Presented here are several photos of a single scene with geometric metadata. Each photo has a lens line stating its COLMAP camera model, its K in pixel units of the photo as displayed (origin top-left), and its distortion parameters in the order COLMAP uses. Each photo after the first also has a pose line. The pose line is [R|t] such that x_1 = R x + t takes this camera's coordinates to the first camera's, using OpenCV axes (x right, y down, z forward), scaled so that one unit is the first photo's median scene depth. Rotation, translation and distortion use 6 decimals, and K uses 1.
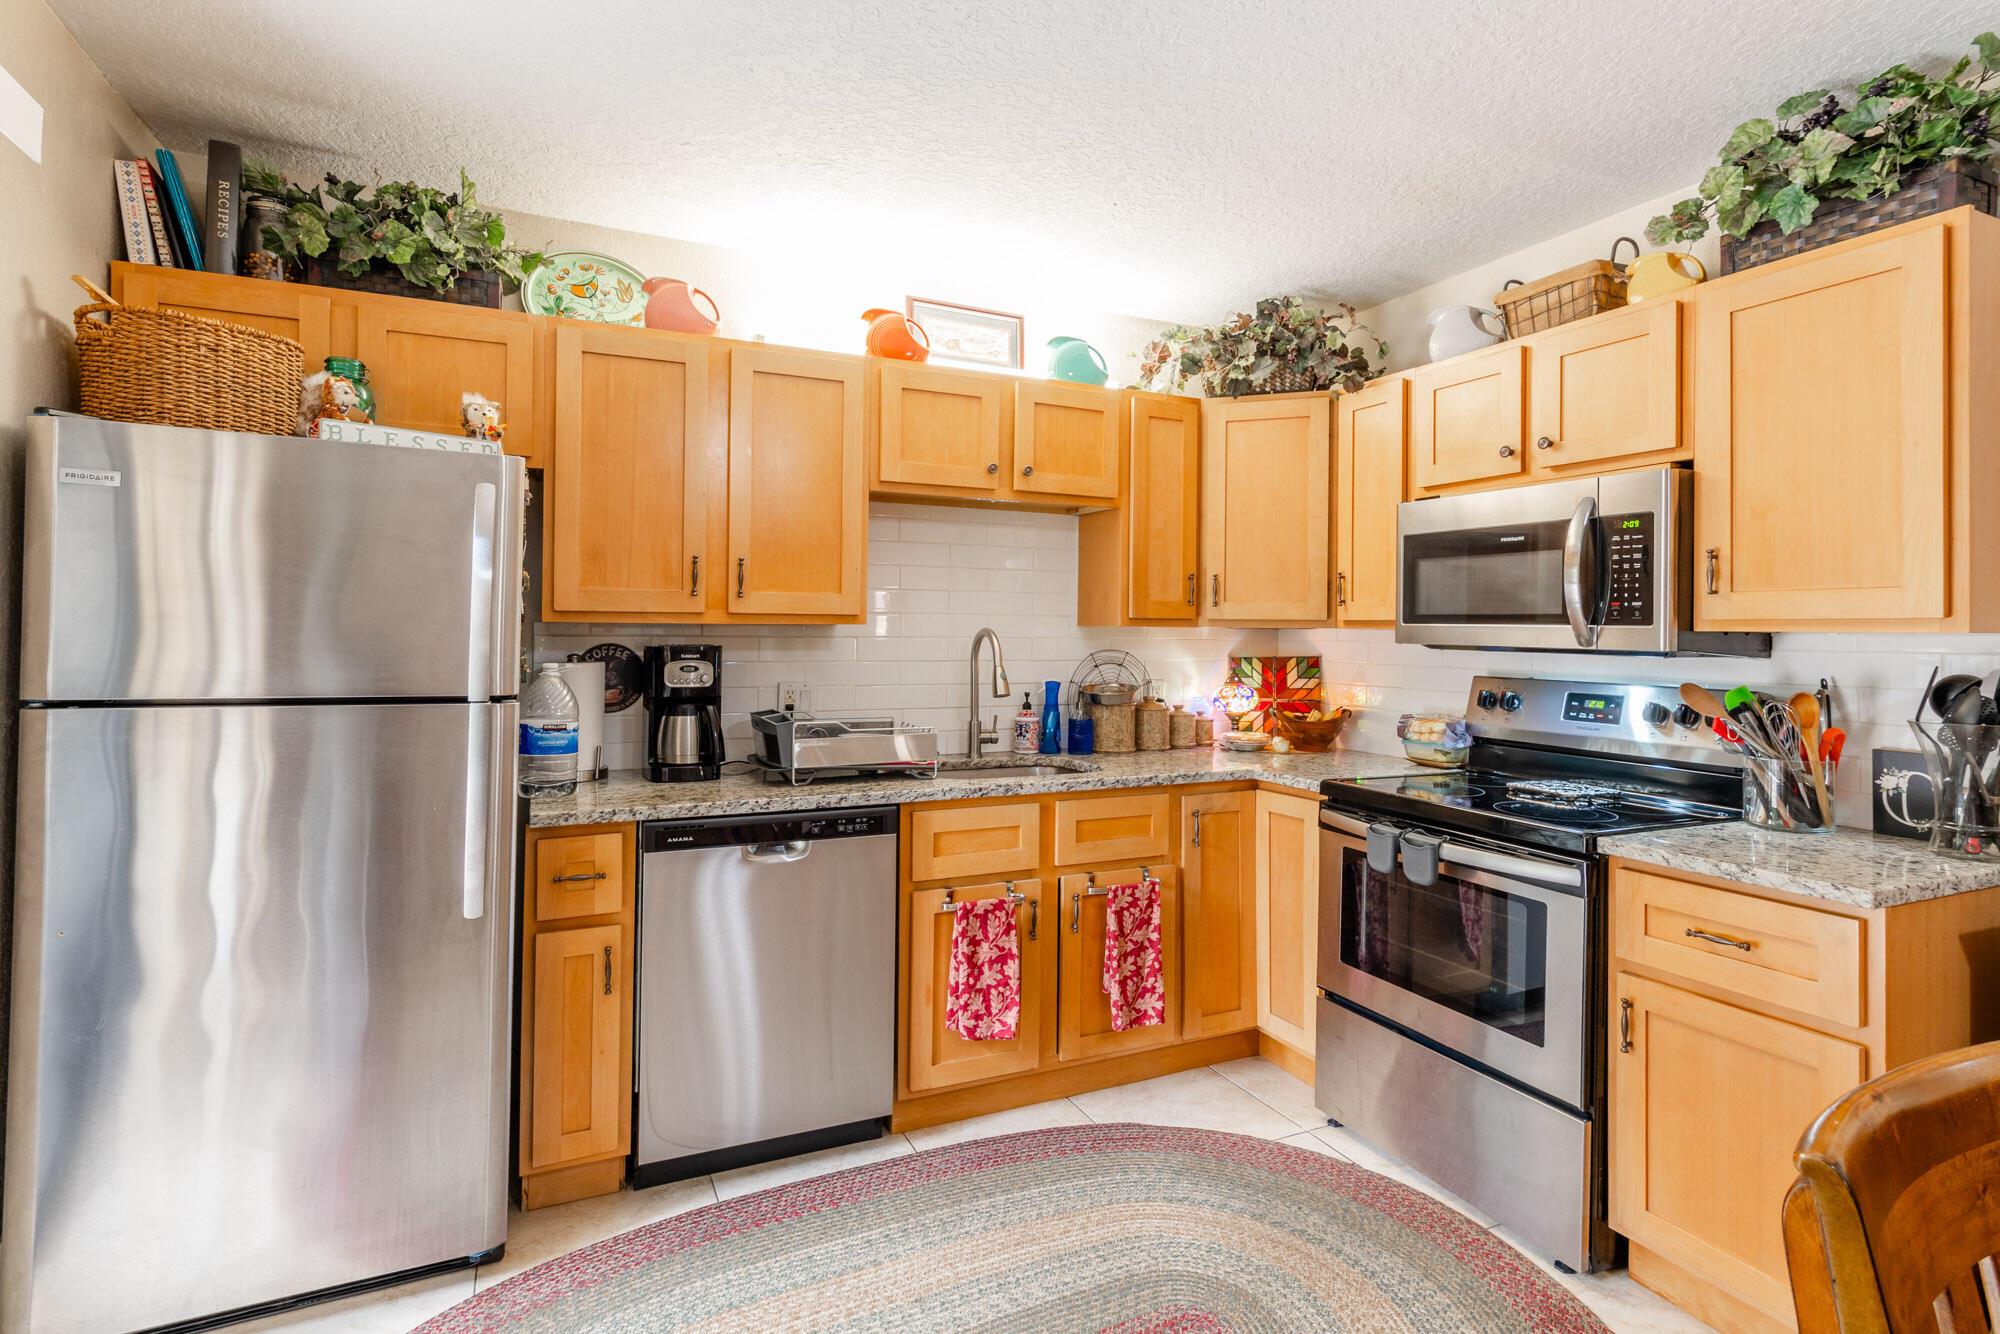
lens RADIAL K [[986.4, 0, 995.4], [0, 986.4, 623.3], [0, 0, 1]] dist [0.001060, -0.000142]
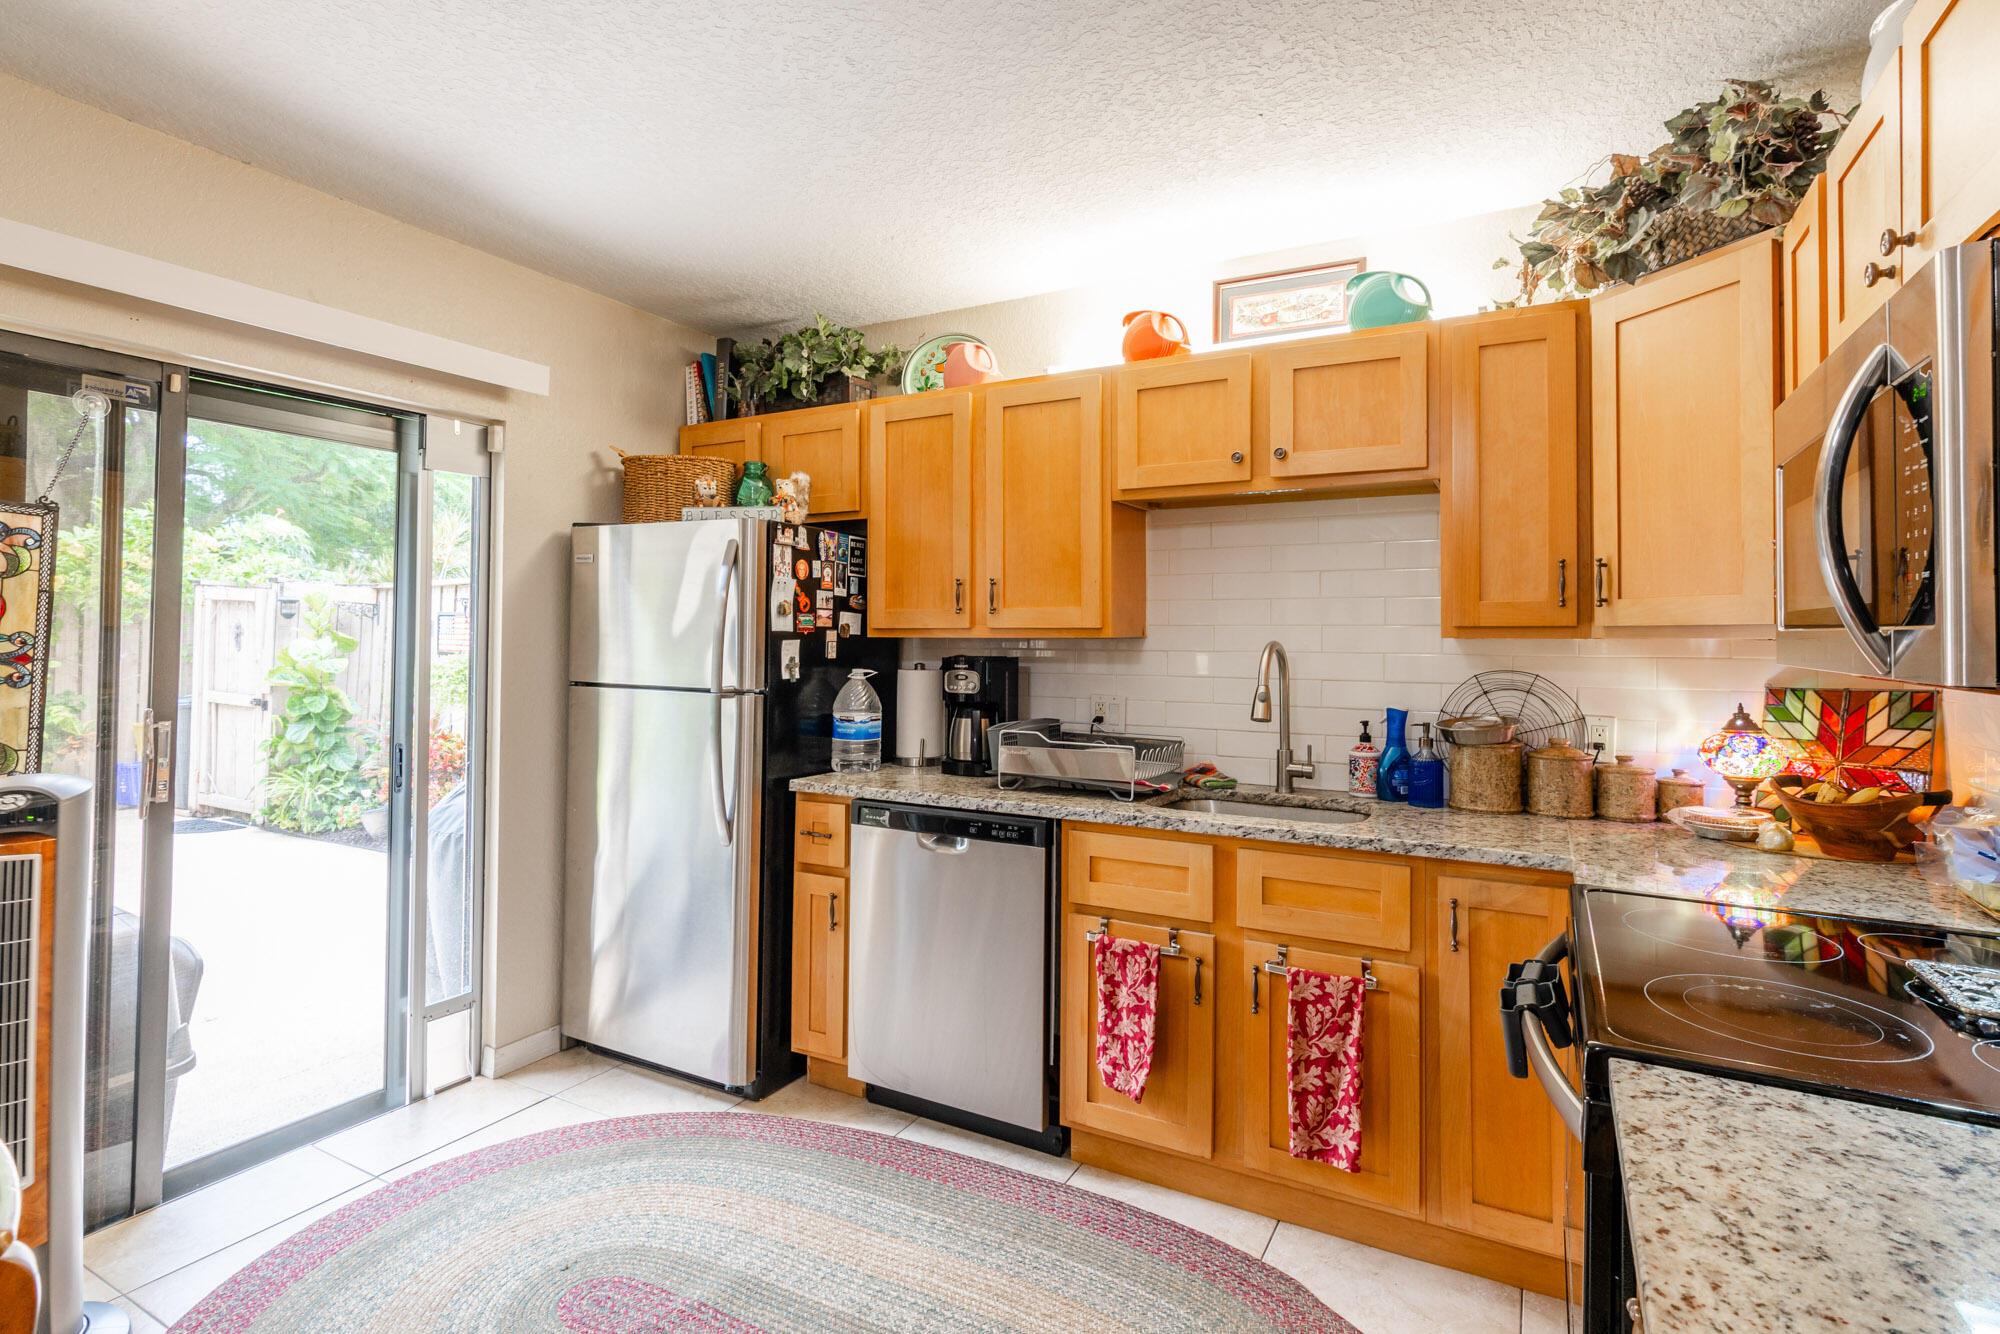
lens RADIAL K [[986.4, 0, 995.4], [0, 986.4, 623.3], [0, 0, 1]] dist [0.001060, -0.000142]
pose [[0.589950, -0.019202, -0.807211, 0.623976], [0.004195, 0.999777, -0.020716, 0.007039], [0.807429, 0.008835, 0.589899, 0.344695]]
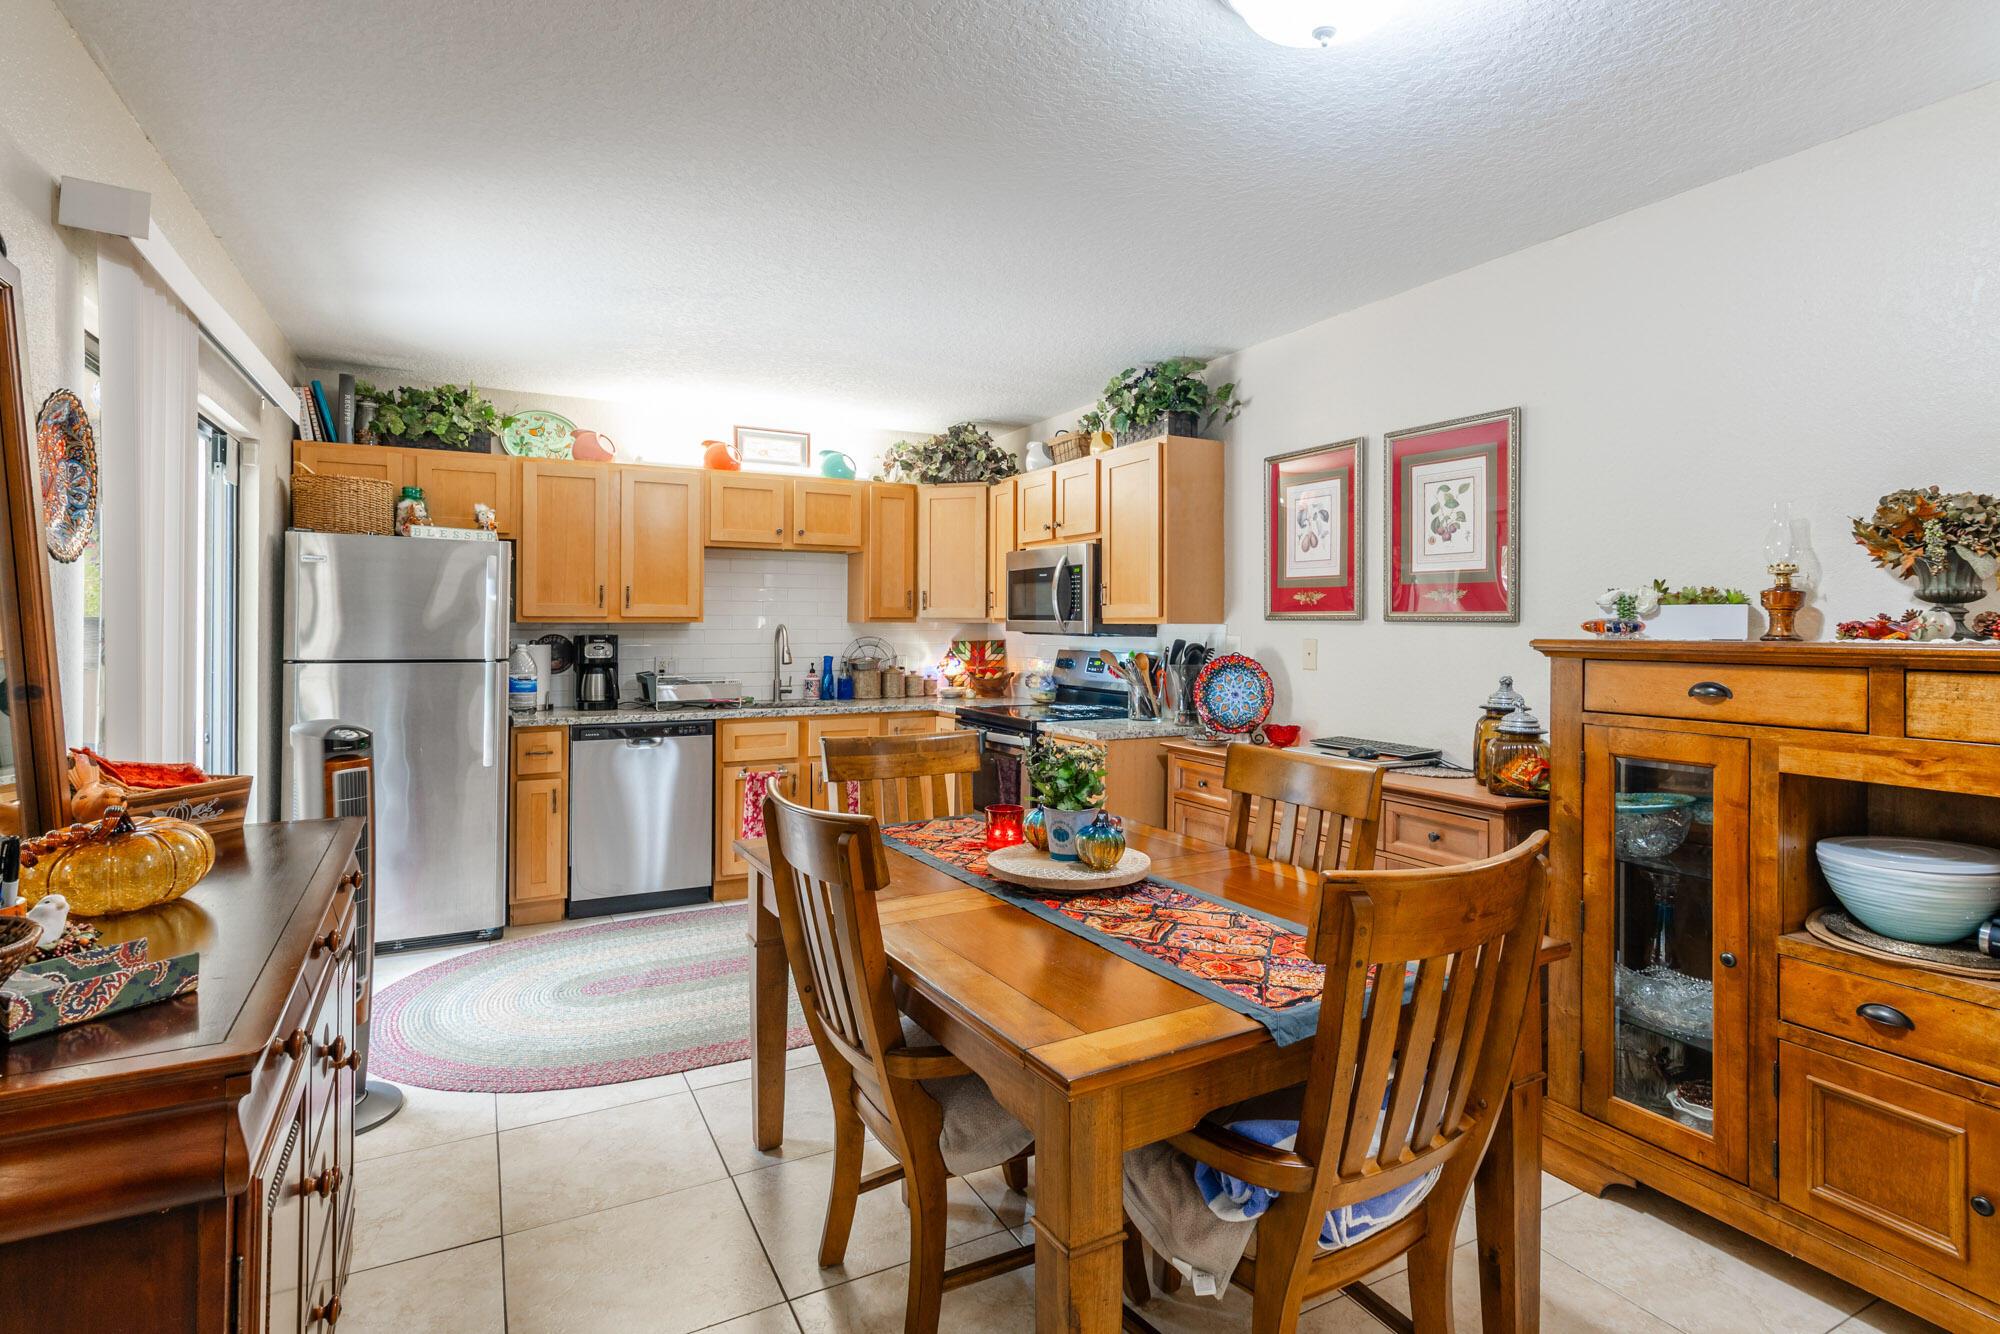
lens RADIAL K [[986.4, 0, 995.4], [0, 986.4, 623.3], [0, 0, 1]] dist [0.001060, -0.000142]
pose [[0.998740, -0.006544, 0.049756, 0.315155], [0.006254, 0.999963, 0.005989, -0.004856], [-0.049793, -0.005671, 0.998743, -0.814011]]
